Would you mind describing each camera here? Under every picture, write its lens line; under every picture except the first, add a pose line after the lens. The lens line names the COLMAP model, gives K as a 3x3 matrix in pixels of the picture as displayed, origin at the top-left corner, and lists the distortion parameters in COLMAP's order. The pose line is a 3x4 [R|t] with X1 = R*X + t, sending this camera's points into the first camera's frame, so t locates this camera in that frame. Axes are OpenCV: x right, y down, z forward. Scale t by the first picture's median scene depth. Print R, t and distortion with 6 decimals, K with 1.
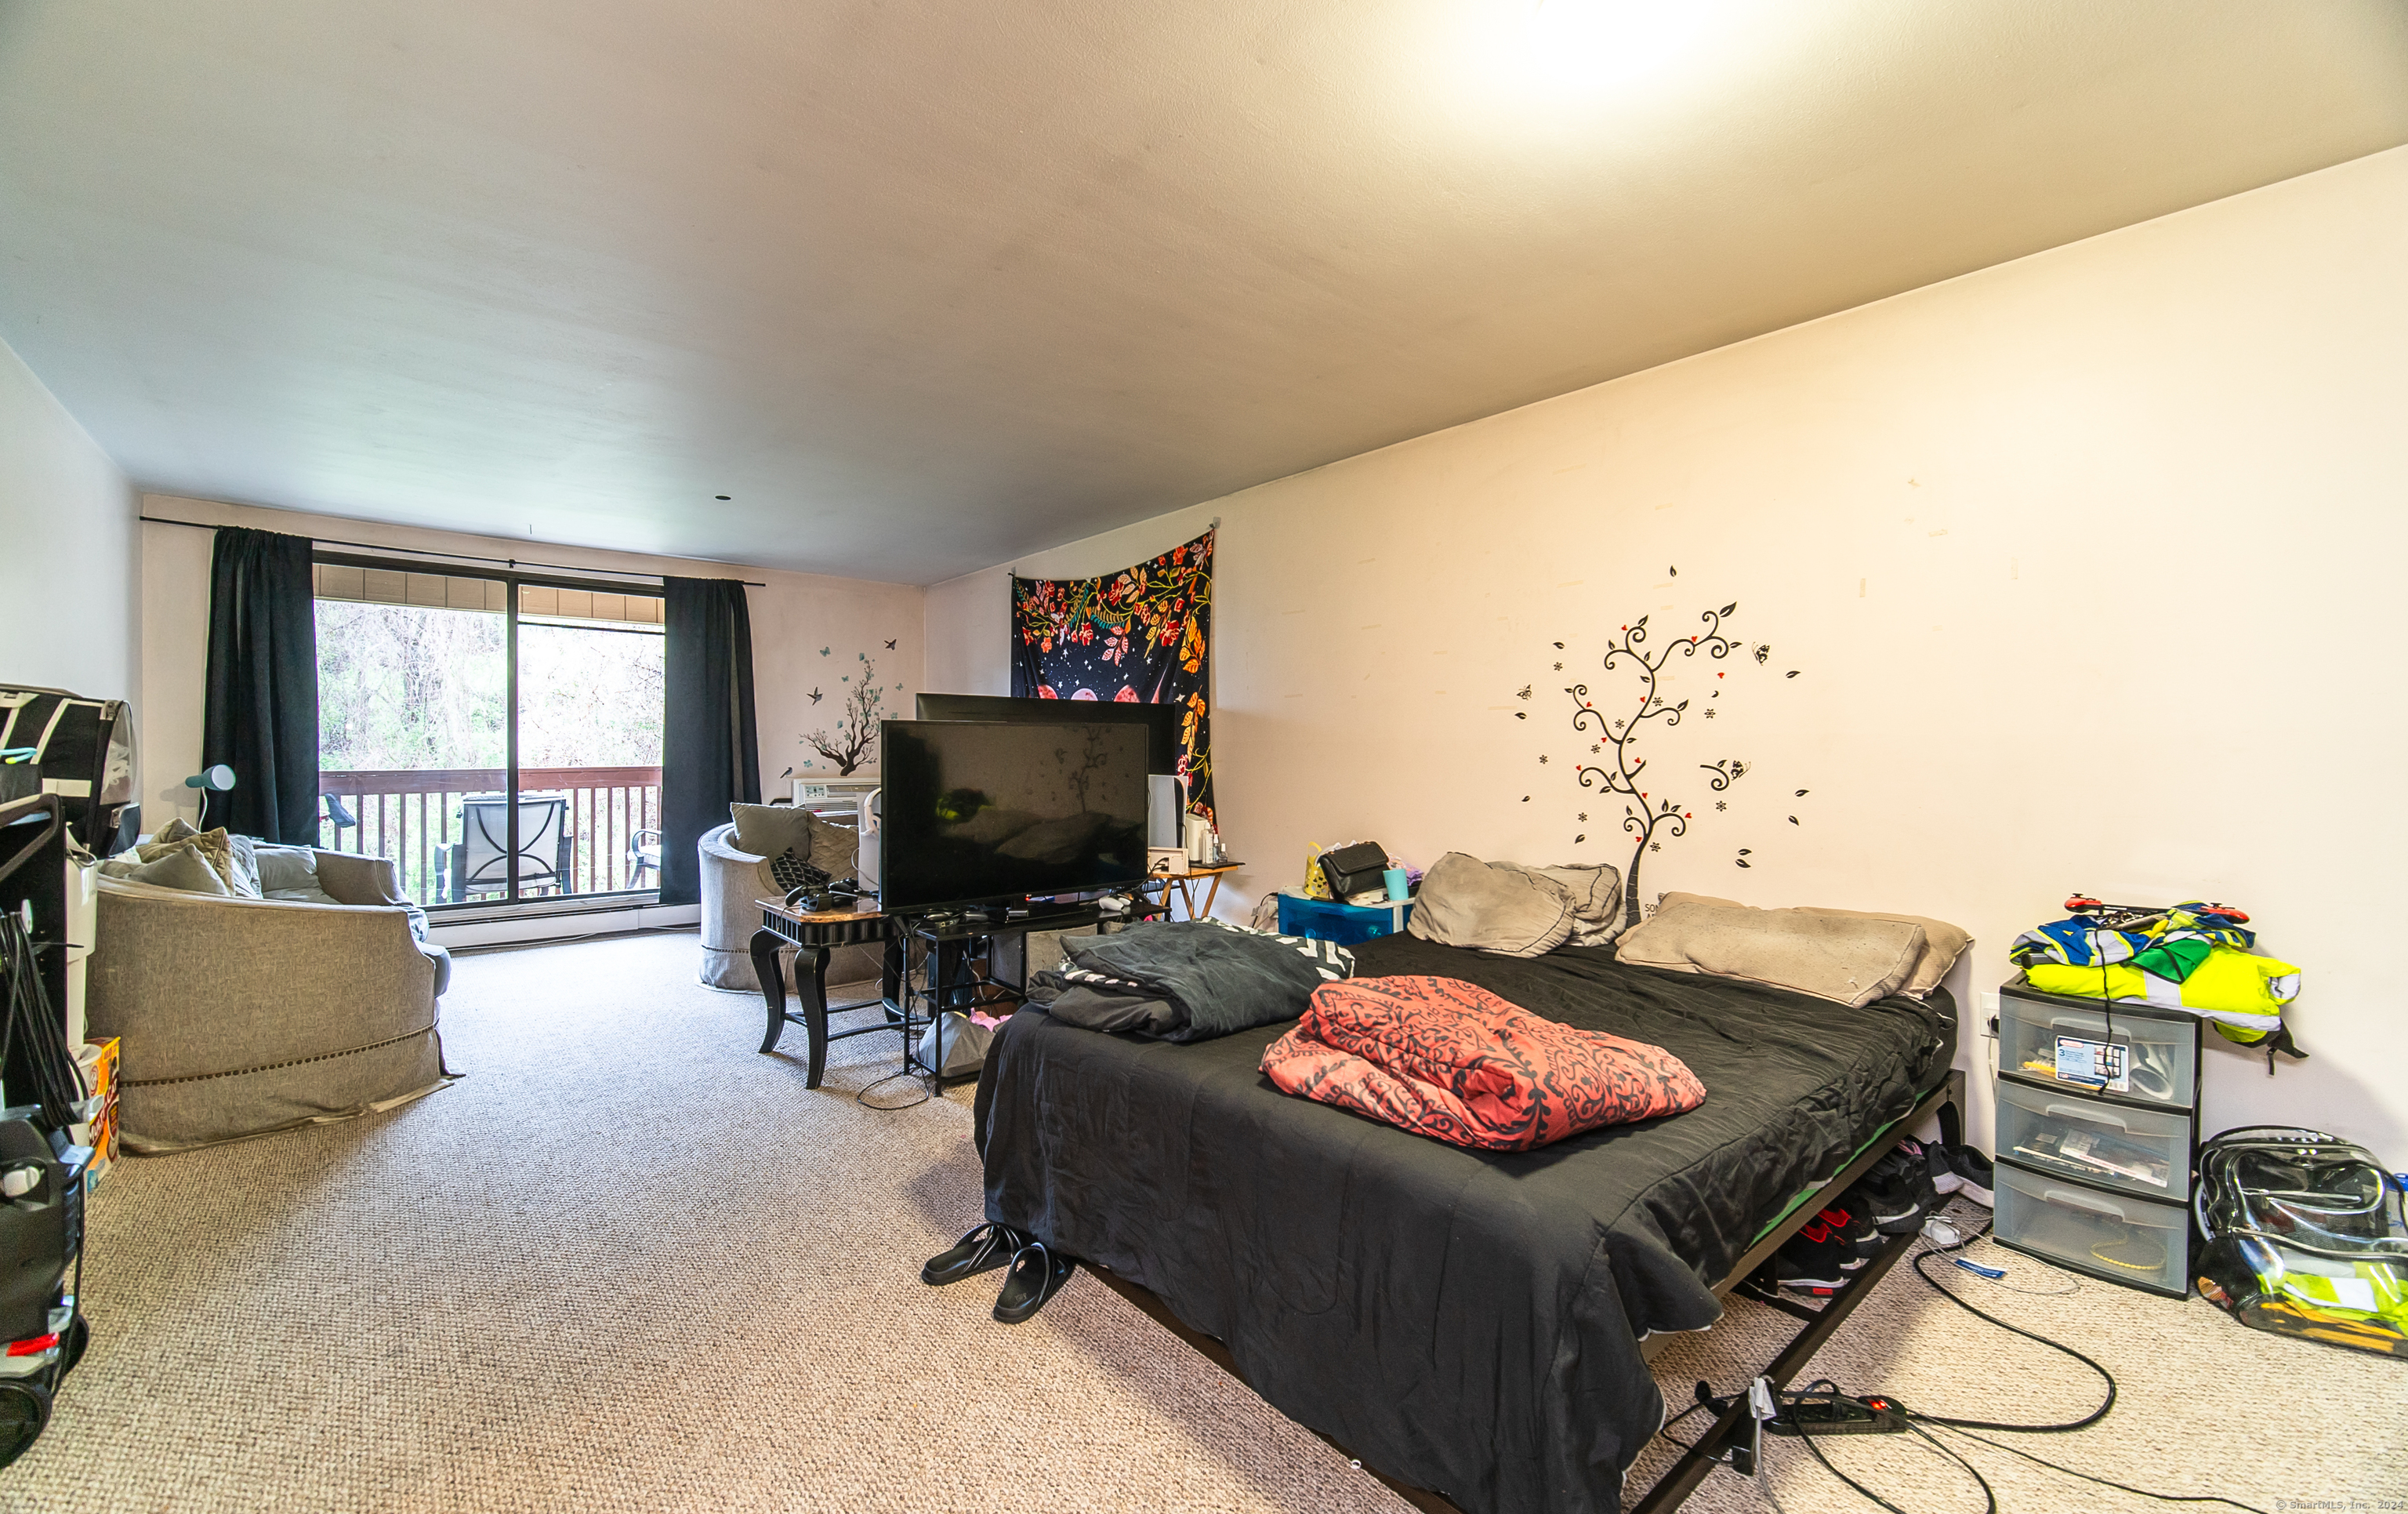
lens RADIAL K [[965.4, 0, 1182.3], [0, 965.4, 759.7], [0, 0, 1]] dist [-0.001976, -0.000182]
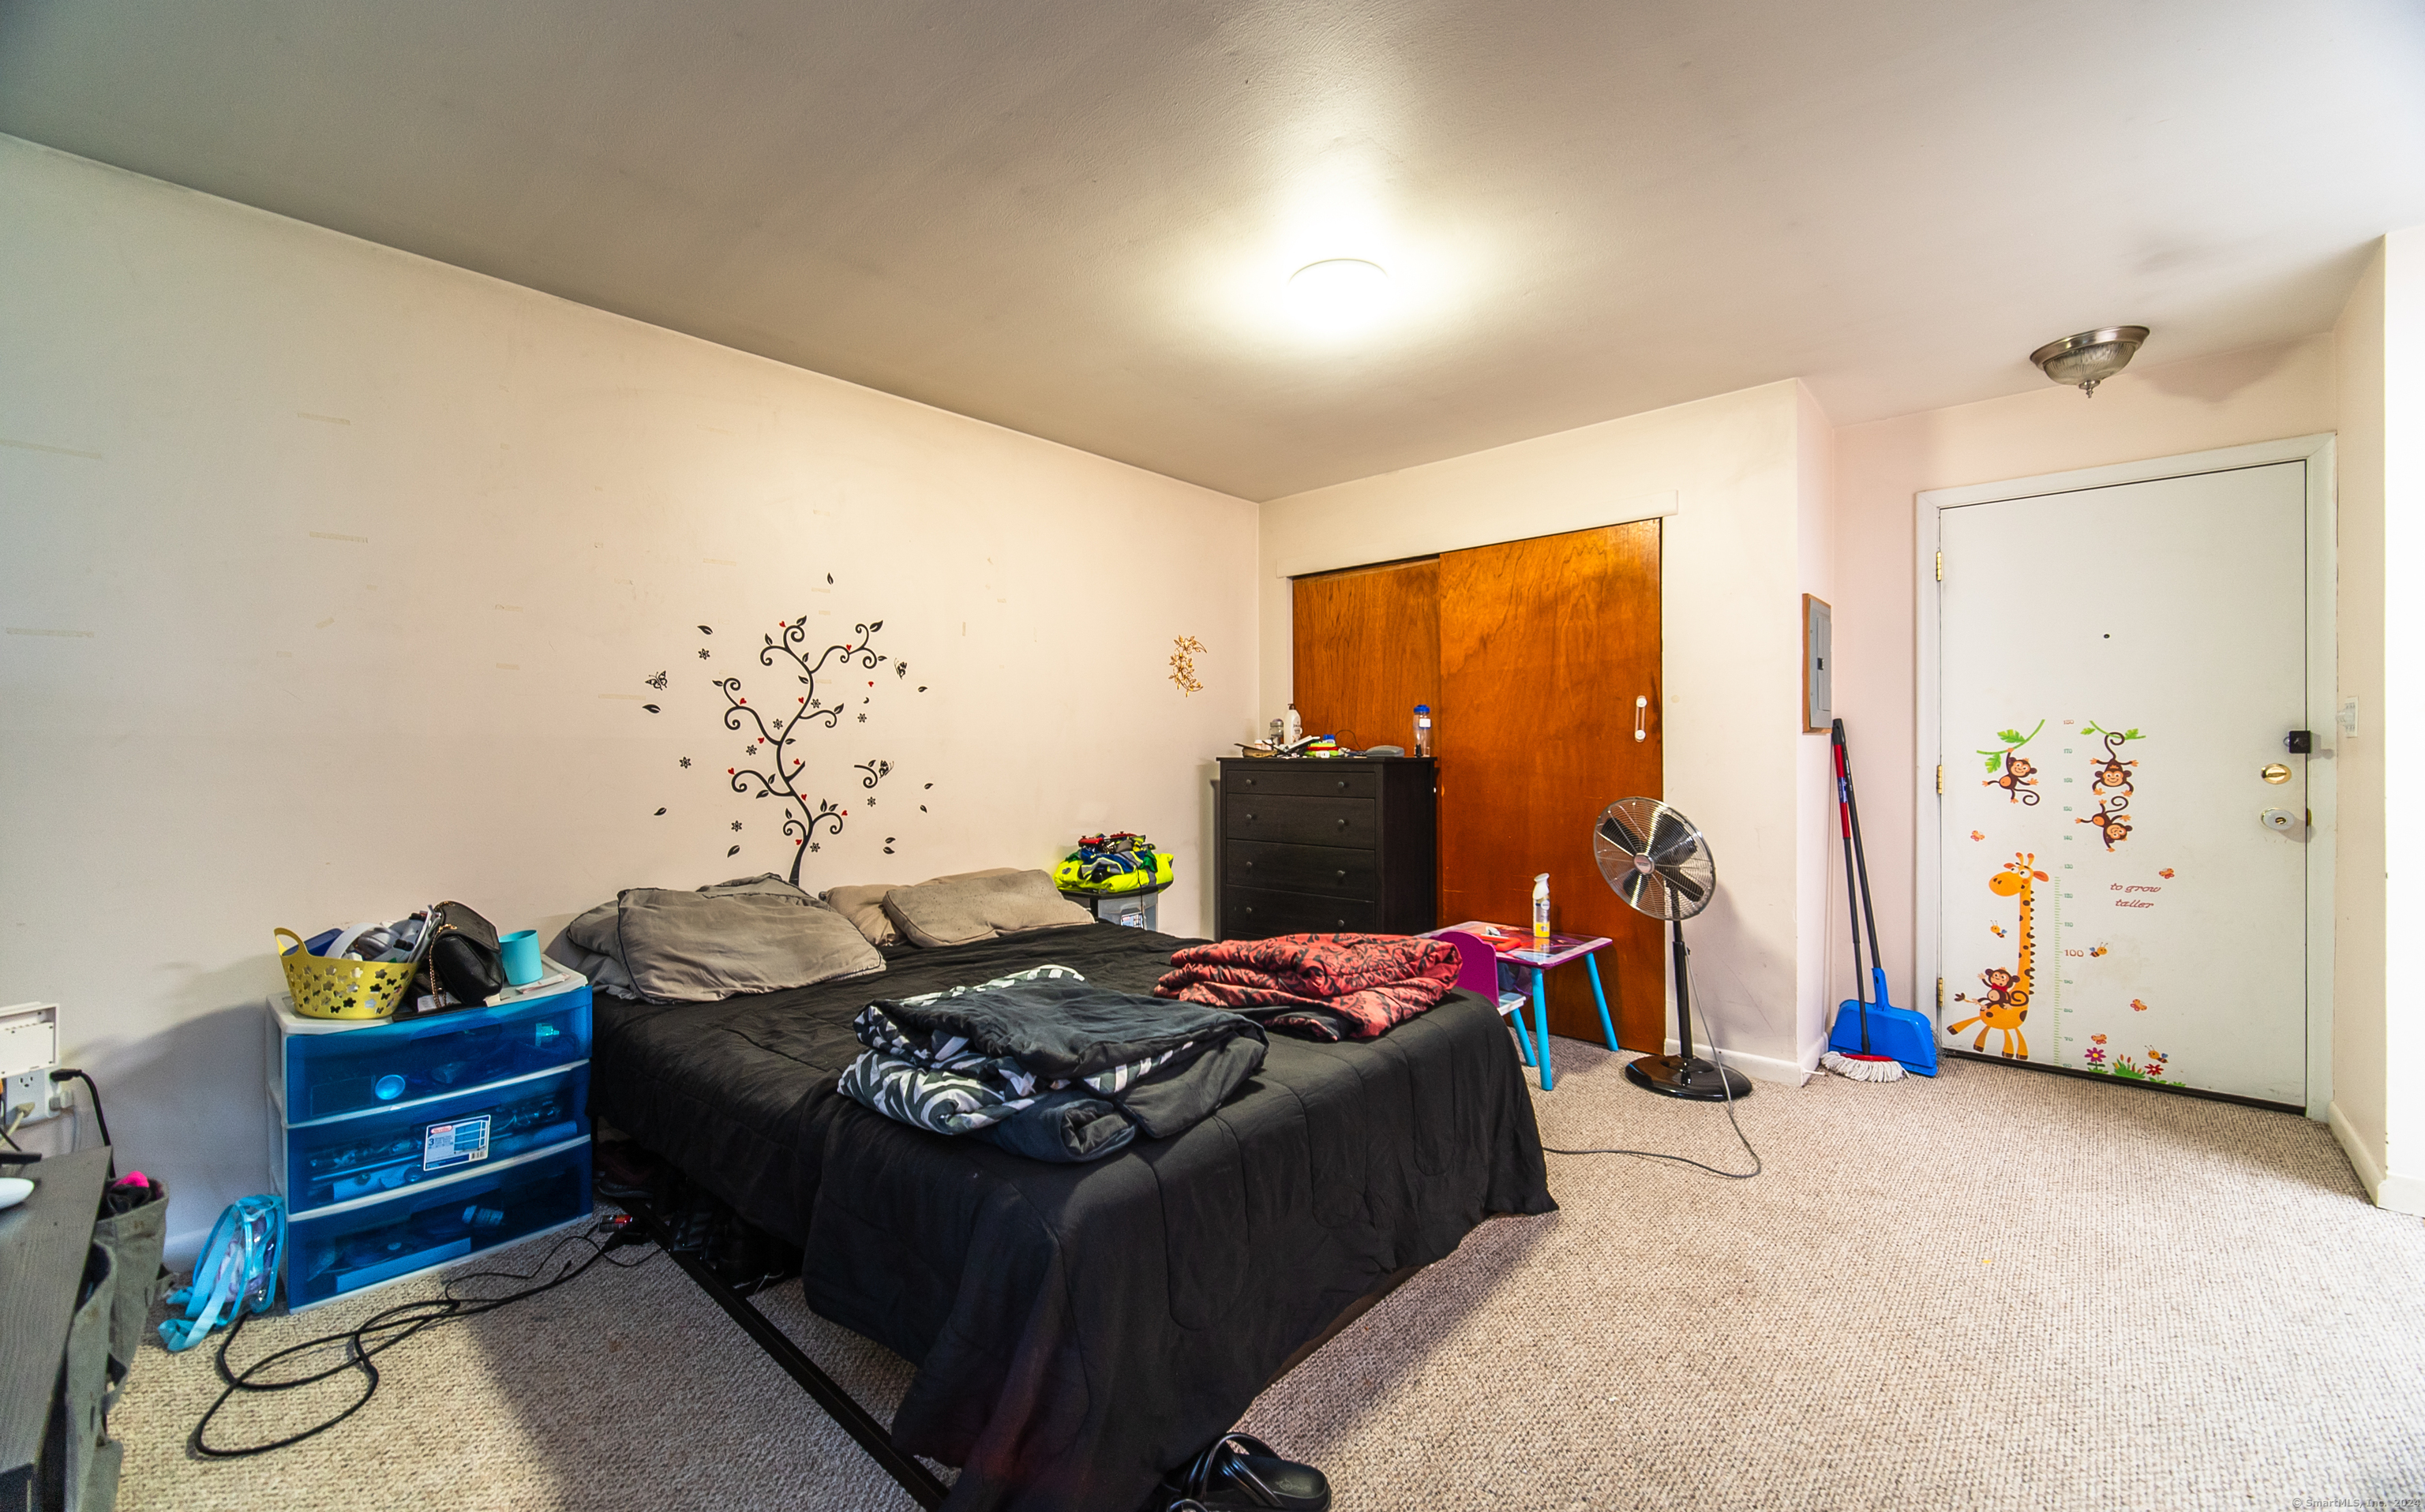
lens RADIAL K [[972.0, 0, 1200.9], [0, 972.0, 752.3], [0, 0, 1]] dist [-0.001976, -0.000182]
pose [[-0.121105, -0.002472, 0.992637, -0.564091], [0.008773, 0.999955, 0.003561, -0.008909], [-0.992601, 0.009140, -0.121078, 0.717920]]
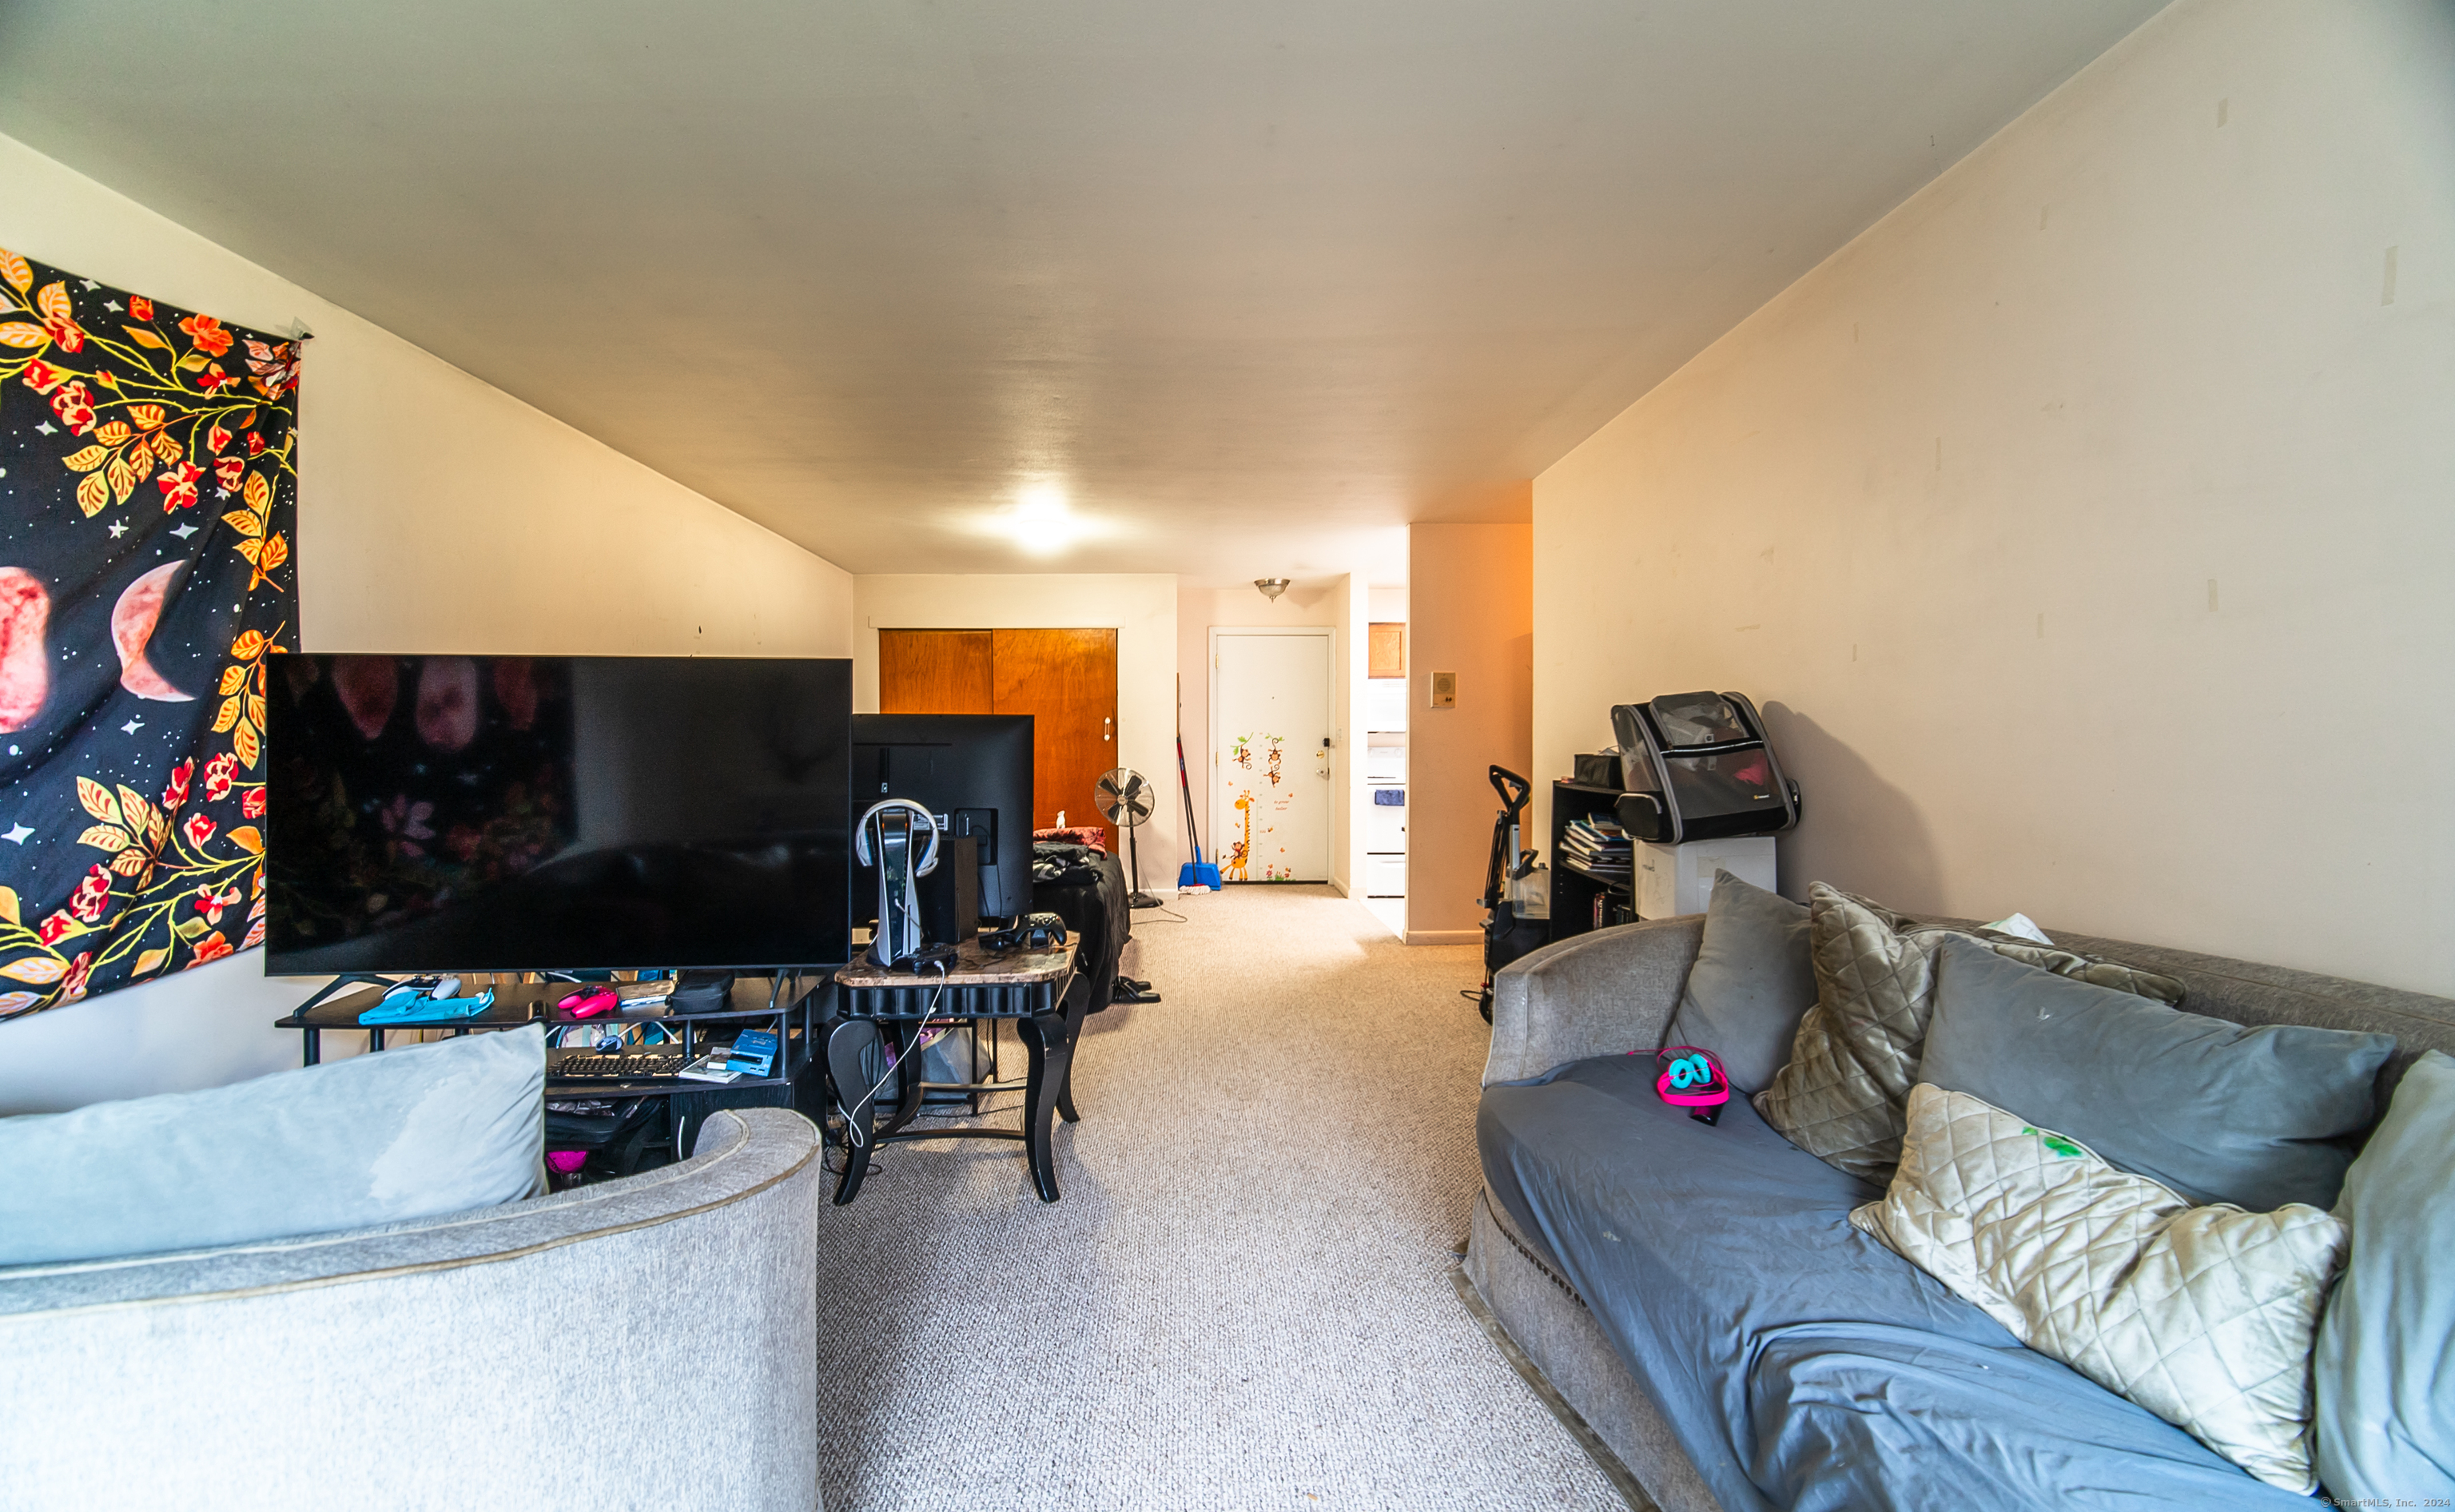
lens RADIAL K [[962.0, 0, 1228.4], [0, 962.0, 750.0], [0, 0, 1]] dist [0.000909, -0.001424]
pose [[-0.783320, -0.006236, 0.621587, -0.814950], [0.003358, 0.999893, 0.014262, -0.015441], [-0.621609, 0.013259, -0.783215, 1.151201]]
